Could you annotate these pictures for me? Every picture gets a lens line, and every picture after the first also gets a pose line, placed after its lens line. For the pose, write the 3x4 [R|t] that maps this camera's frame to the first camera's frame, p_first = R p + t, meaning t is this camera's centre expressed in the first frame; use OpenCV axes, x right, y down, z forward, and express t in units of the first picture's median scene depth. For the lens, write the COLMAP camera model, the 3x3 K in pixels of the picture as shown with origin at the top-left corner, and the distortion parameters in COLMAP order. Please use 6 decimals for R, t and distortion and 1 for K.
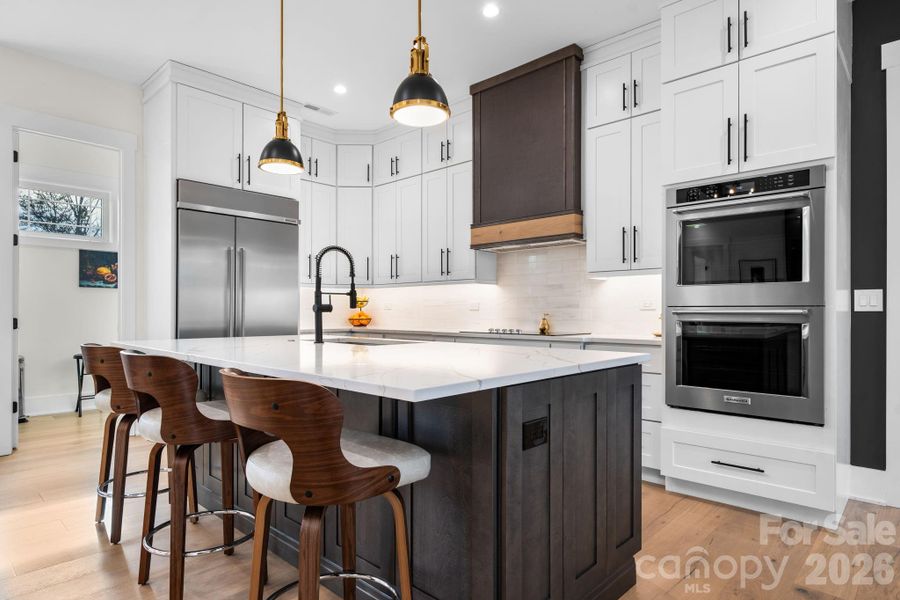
lens RADIAL K [[510.1, 0, 450.1], [0, 510.1, 307.1], [0, 0, 1]] dist [-0.003219, -0.000622]
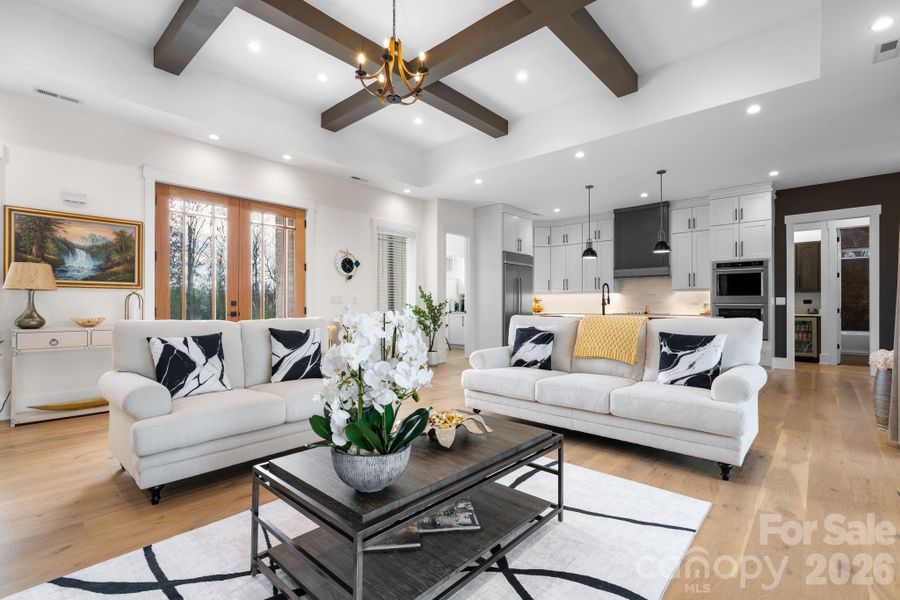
lens RADIAL K [[412.0, 0, 449.2], [0, 412.0, 300.8], [0, 0, 1]] dist [-0.001452, -0.000233]
pose [[0.999769, -0.001083, 0.021475, -1.148717], [0.001110, 0.999999, -0.001248, -0.013928], [-0.021474, 0.001271, 0.999769, -1.342071]]
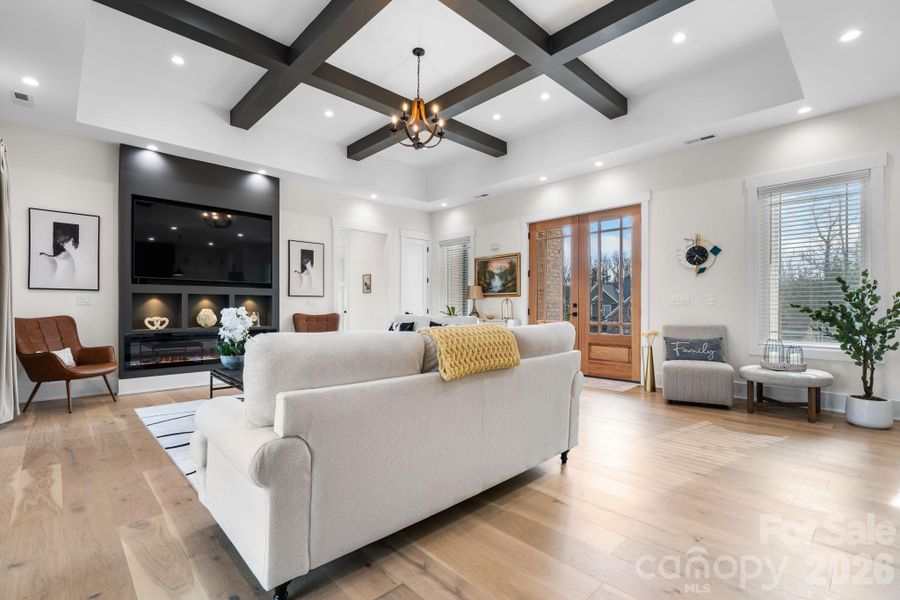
lens RADIAL K [[412.0, 0, 448.2], [0, 412.0, 303.2], [0, 0, 1]] dist [-0.001452, -0.000233]
pose [[-0.051498, -0.012164, -0.998599, 1.614112], [0.008378, 0.999885, -0.012611, 0.025803], [0.998638, -0.009016, -0.051390, 1.414215]]
